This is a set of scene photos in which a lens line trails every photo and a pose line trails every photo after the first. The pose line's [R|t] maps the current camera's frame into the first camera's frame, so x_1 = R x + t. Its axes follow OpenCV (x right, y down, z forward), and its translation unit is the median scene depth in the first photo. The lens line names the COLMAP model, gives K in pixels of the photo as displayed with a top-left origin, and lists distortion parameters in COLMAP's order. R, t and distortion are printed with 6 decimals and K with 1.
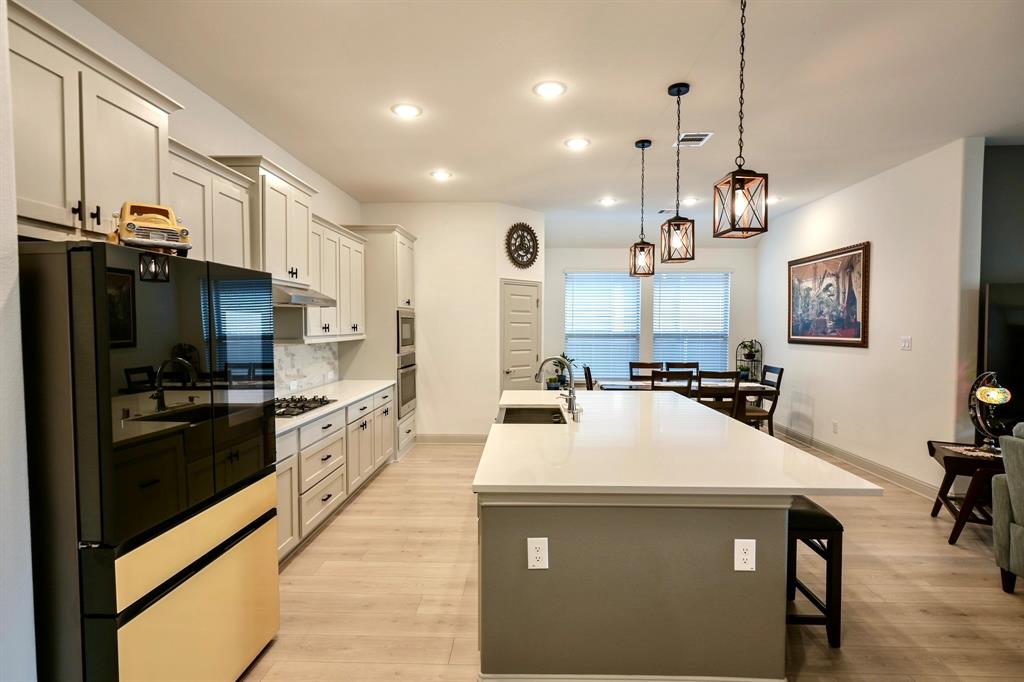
lens RADIAL K [[493.2, 0, 512.2], [0, 493.2, 344.8], [0, 0, 1]] dist [-0.005476, 0.003190]
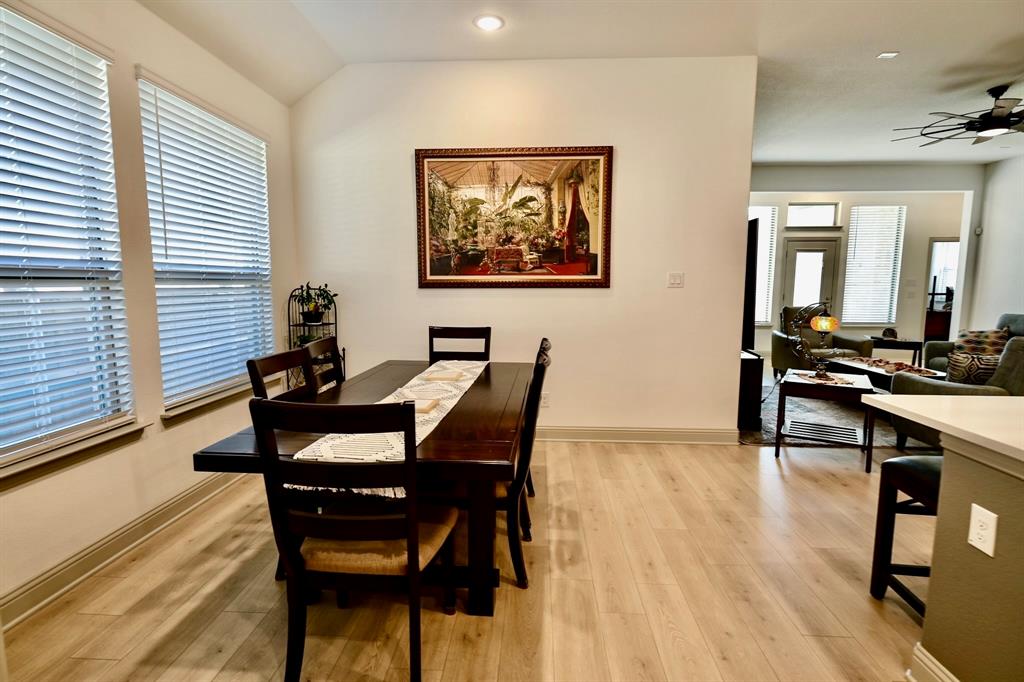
lens RADIAL K [[493.2, 0, 508.3], [0, 493.2, 337.8], [0, 0, 1]] dist [-0.005476, 0.003190]
pose [[0.026532, -0.115871, 0.992910, -0.056482], [0.035826, 0.992732, 0.114893, -0.009458], [-0.999006, 0.032524, 0.030490, 0.997619]]
